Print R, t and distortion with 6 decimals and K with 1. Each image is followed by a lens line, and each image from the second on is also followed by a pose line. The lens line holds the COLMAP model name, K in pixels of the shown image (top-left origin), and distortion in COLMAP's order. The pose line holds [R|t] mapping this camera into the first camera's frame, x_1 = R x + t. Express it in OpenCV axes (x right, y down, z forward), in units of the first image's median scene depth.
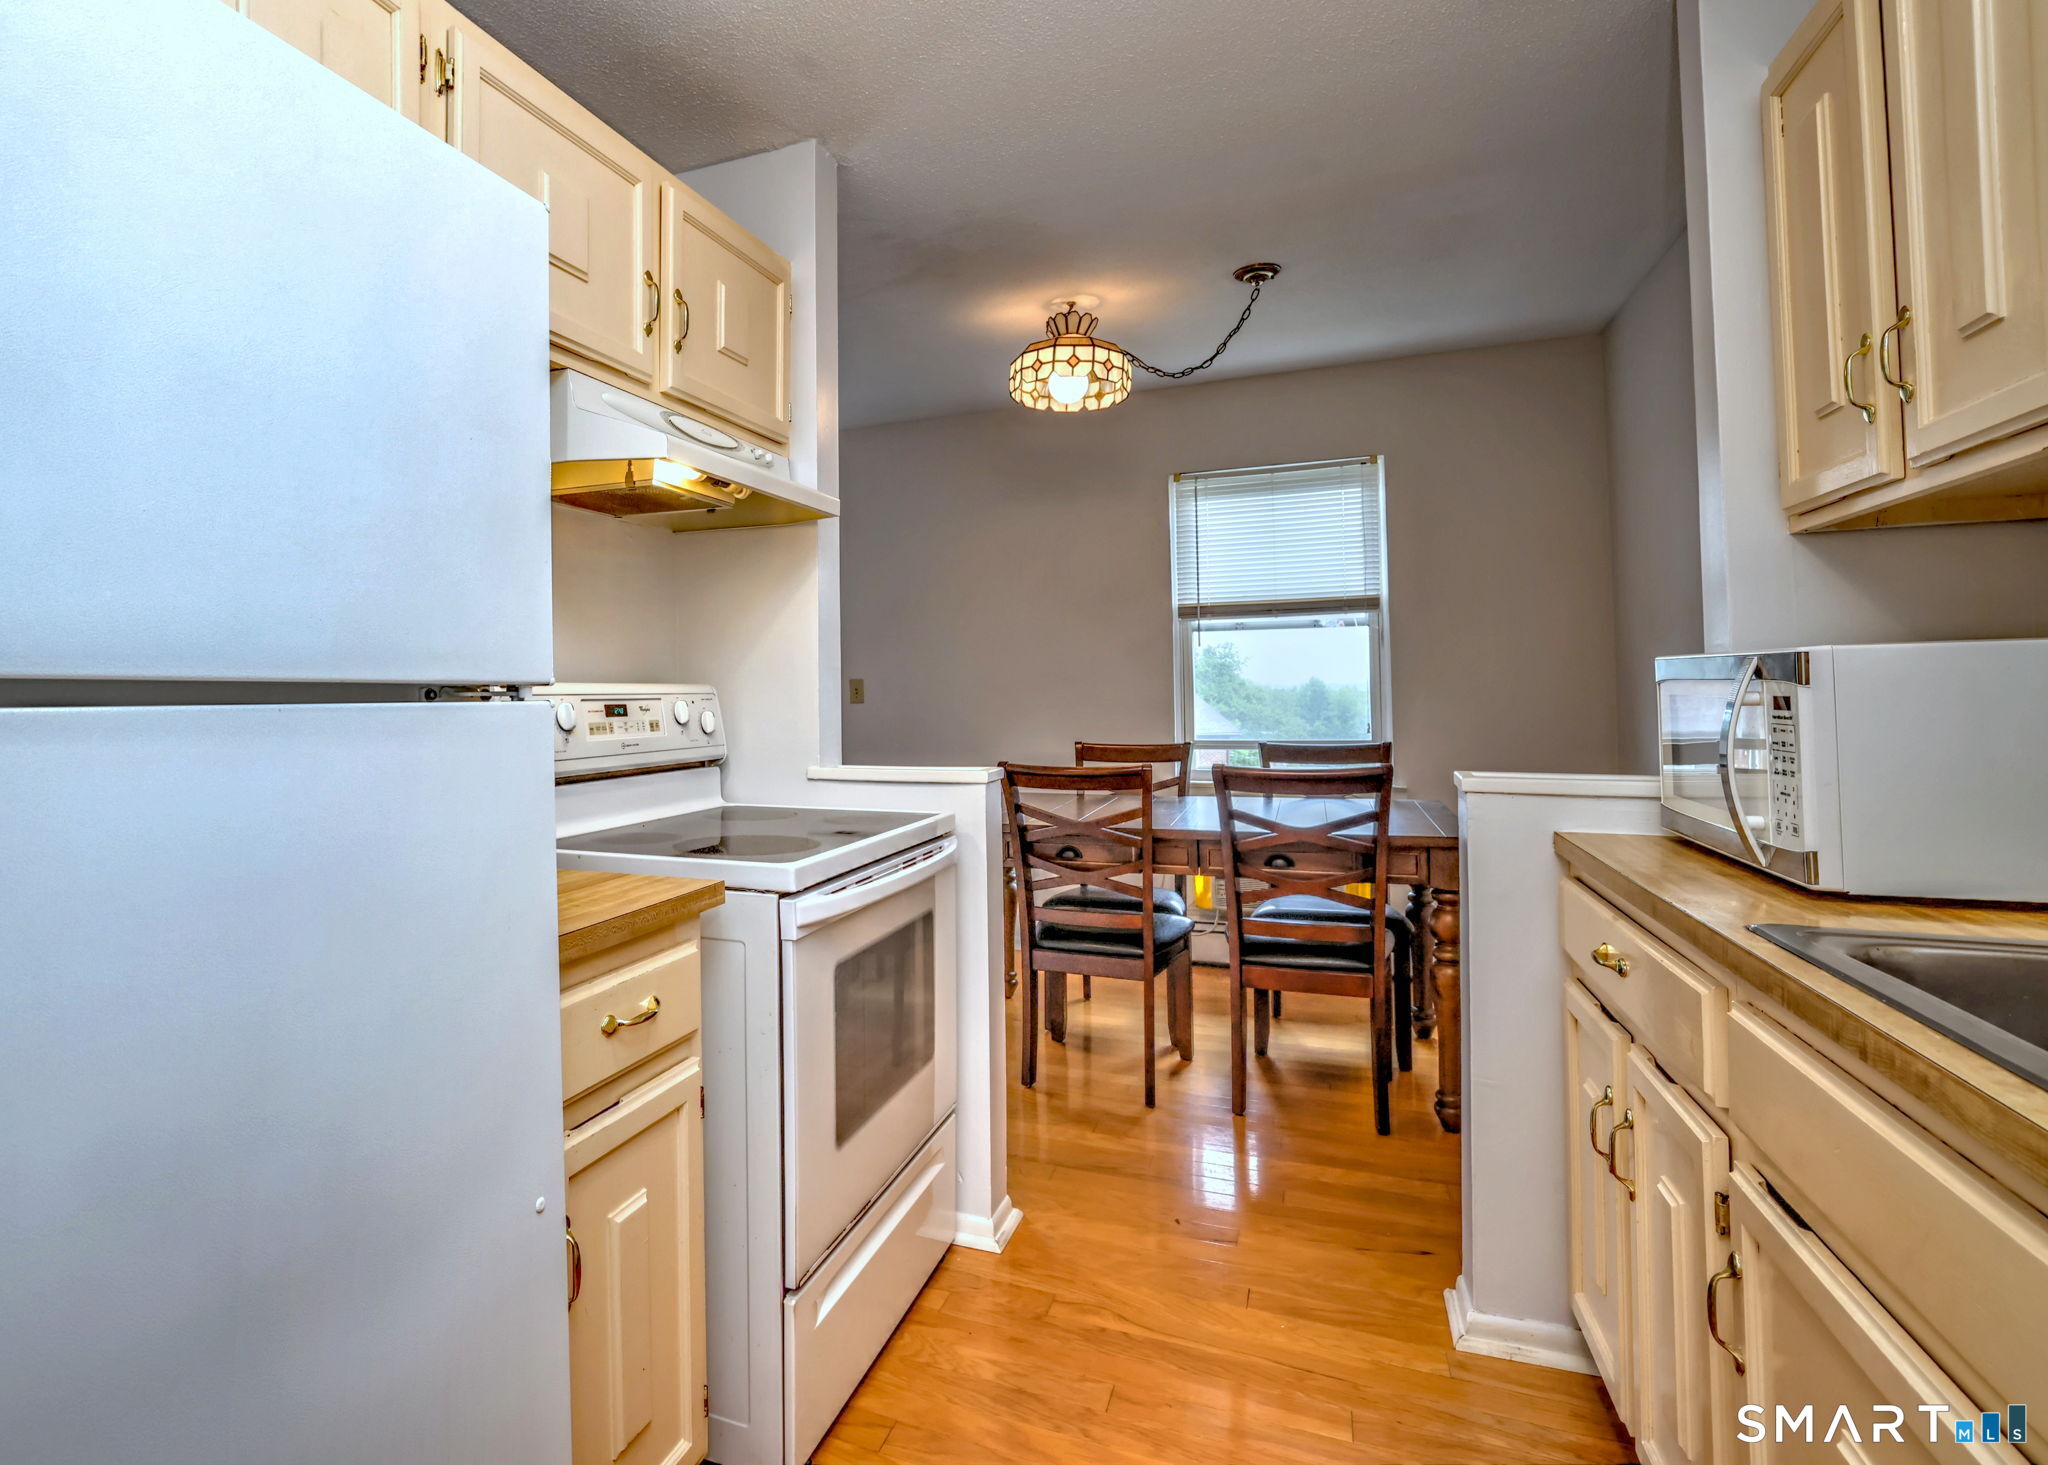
lens RADIAL K [[1054.4, 0, 832.6], [0, 1054.4, 666.8], [0, 0, 1]] dist [-0.047315, 0.019983]
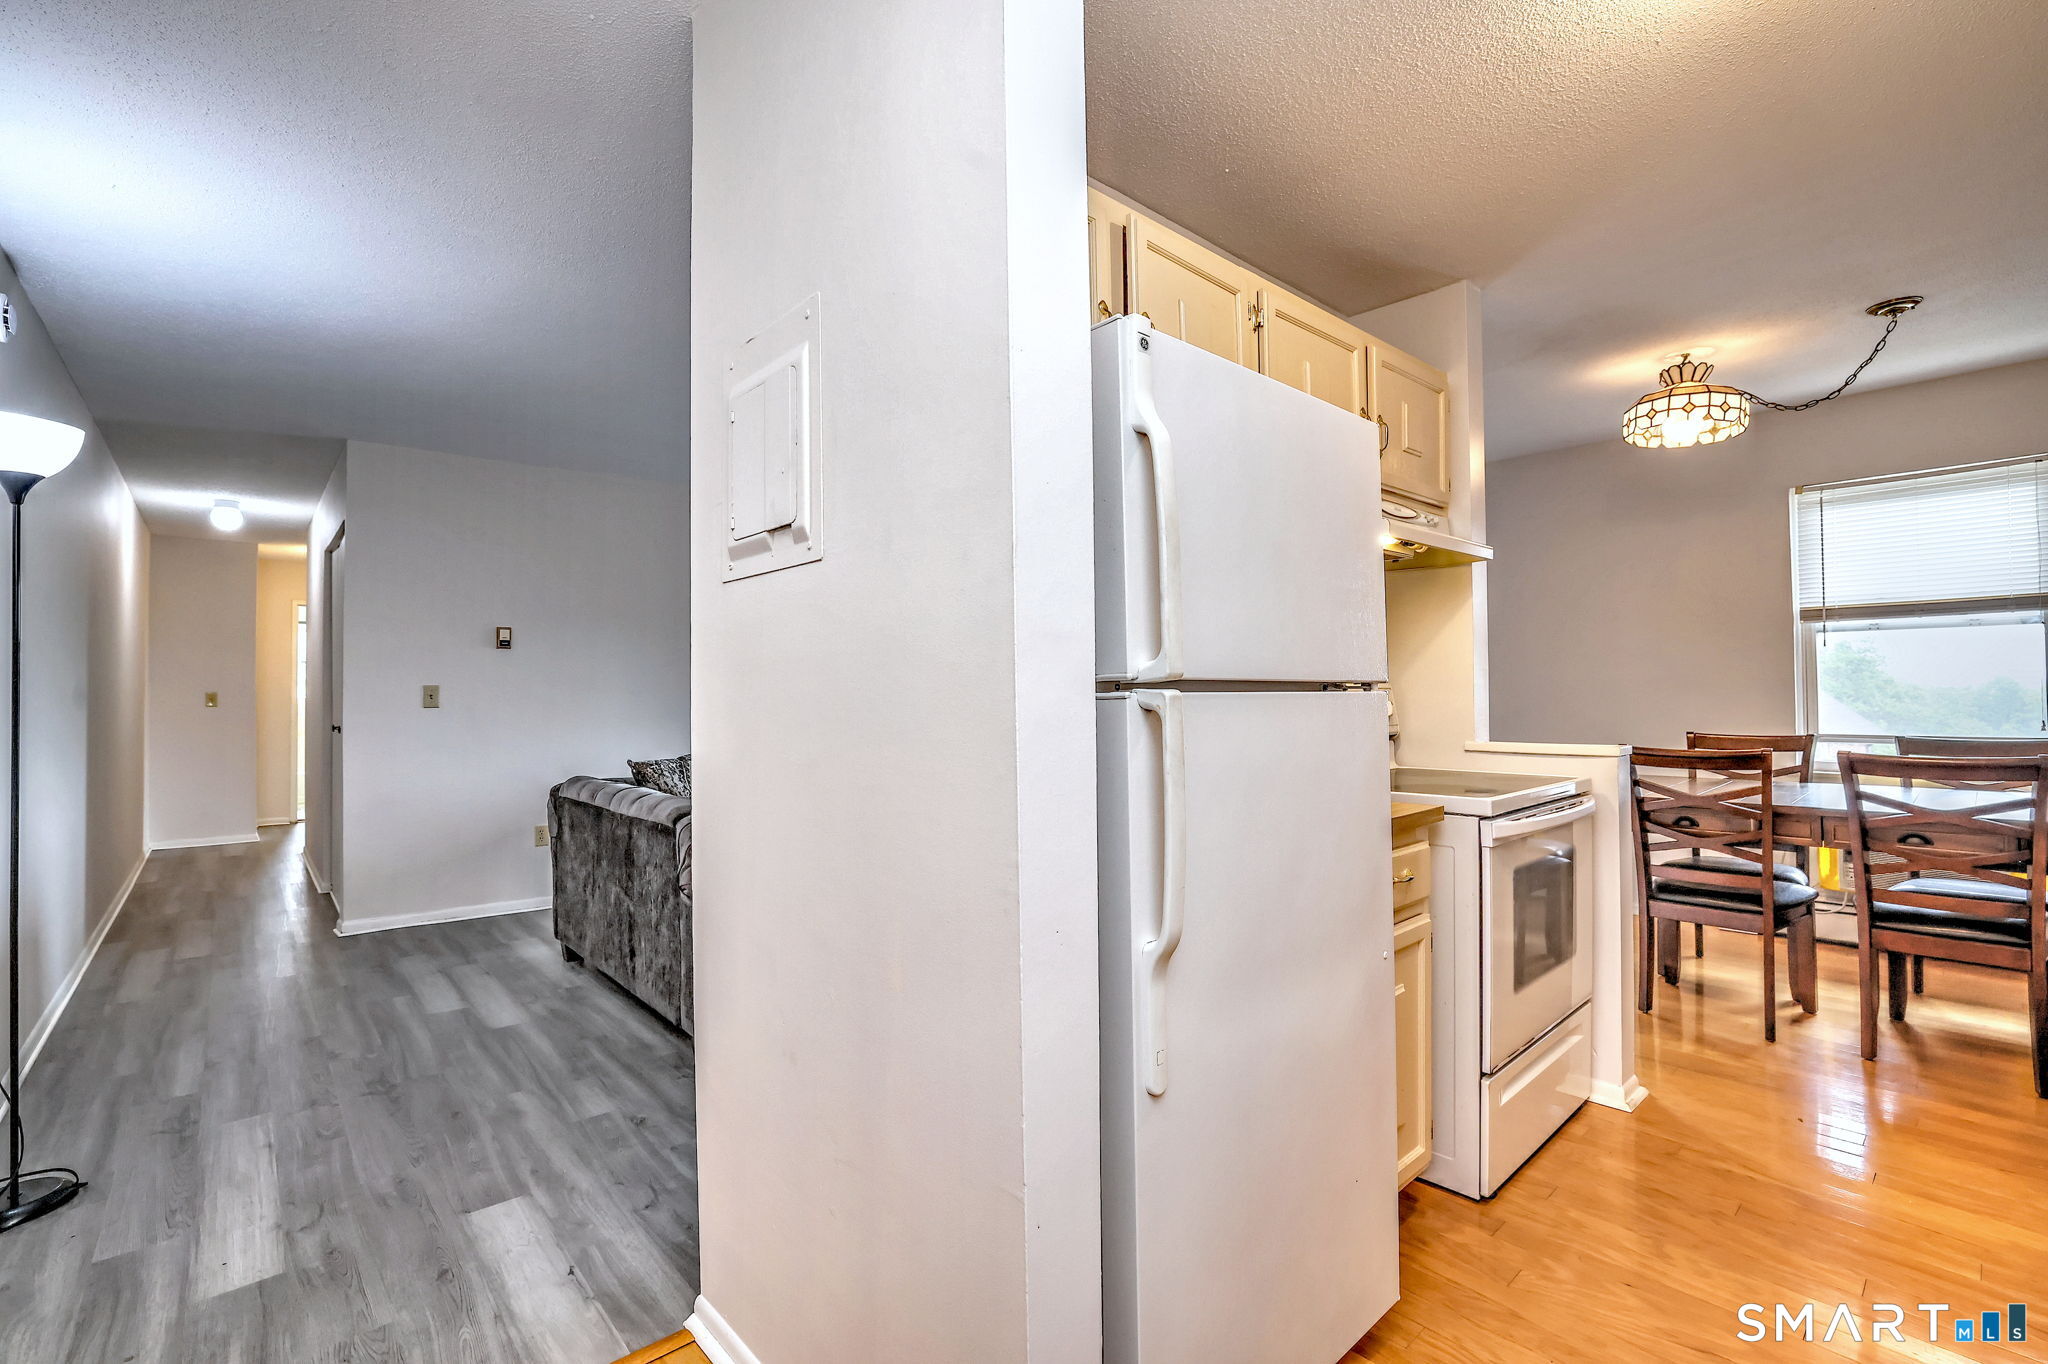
lens RADIAL K [[904.7, 0, 1003.6], [0, 904.7, 675.9], [0, 0, 1]] dist [-0.041234, 0.018565]
pose [[0.915547, -0.002005, -0.402205, -0.094688], [0.006359, 0.999935, 0.009489, -0.005529], [0.402160, -0.011245, 0.915500, -0.285468]]
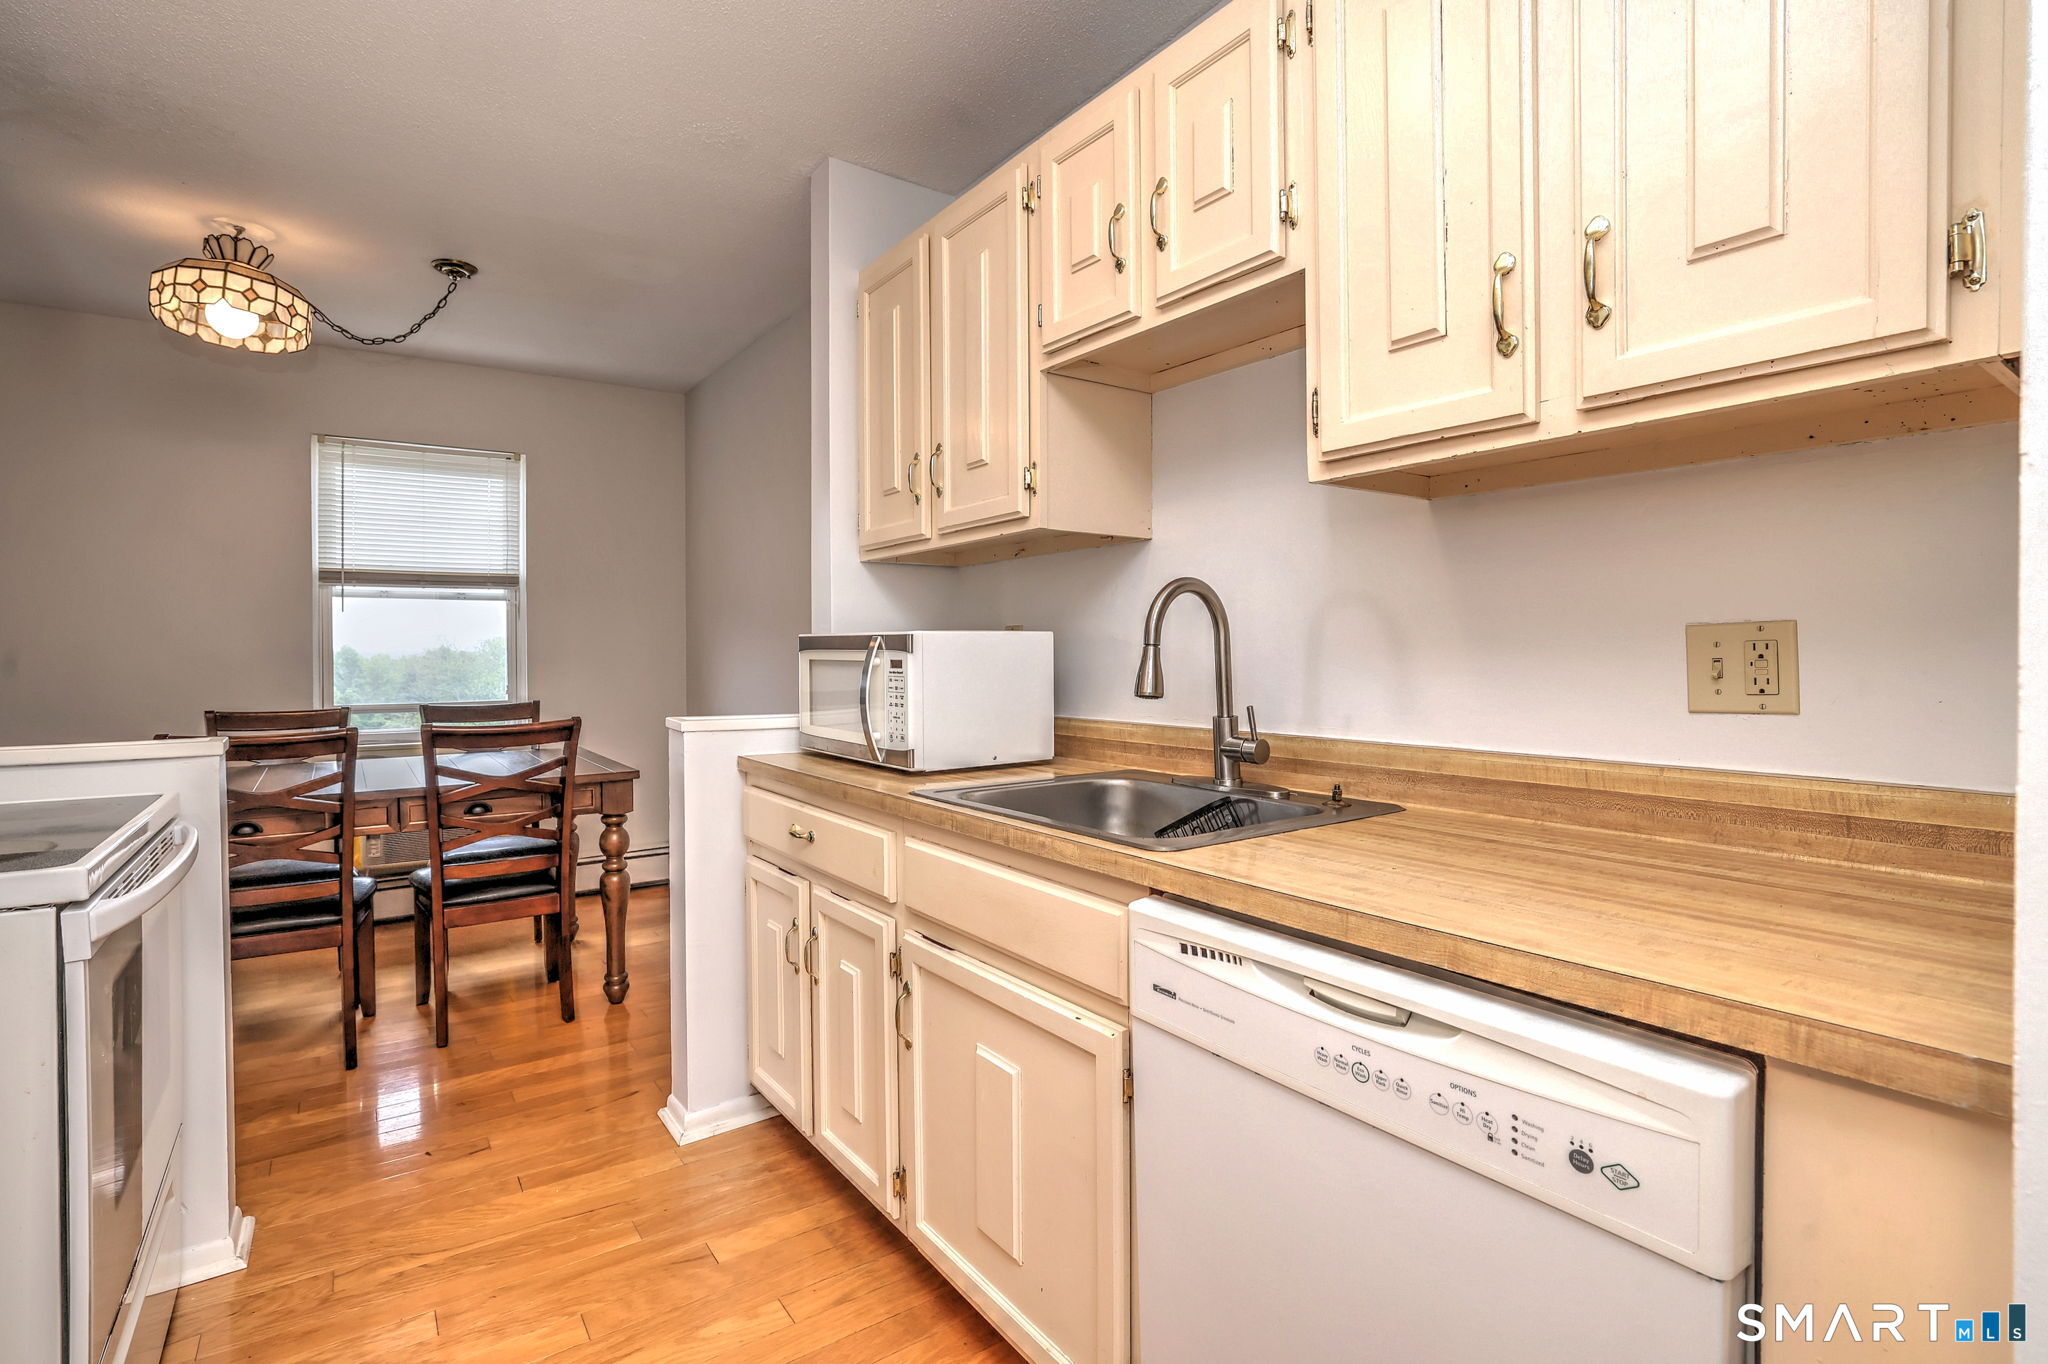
lens RADIAL K [[945.3, 0, 979.8], [0, 945.3, 659.4], [0, 0, 1]] dist [-0.053500, 0.022175]
pose [[0.513269, 0.005123, 0.858213, -0.165175], [-0.025048, 0.999646, 0.009013, 0.005124], [-0.857862, -0.026123, 0.513215, 0.039083]]
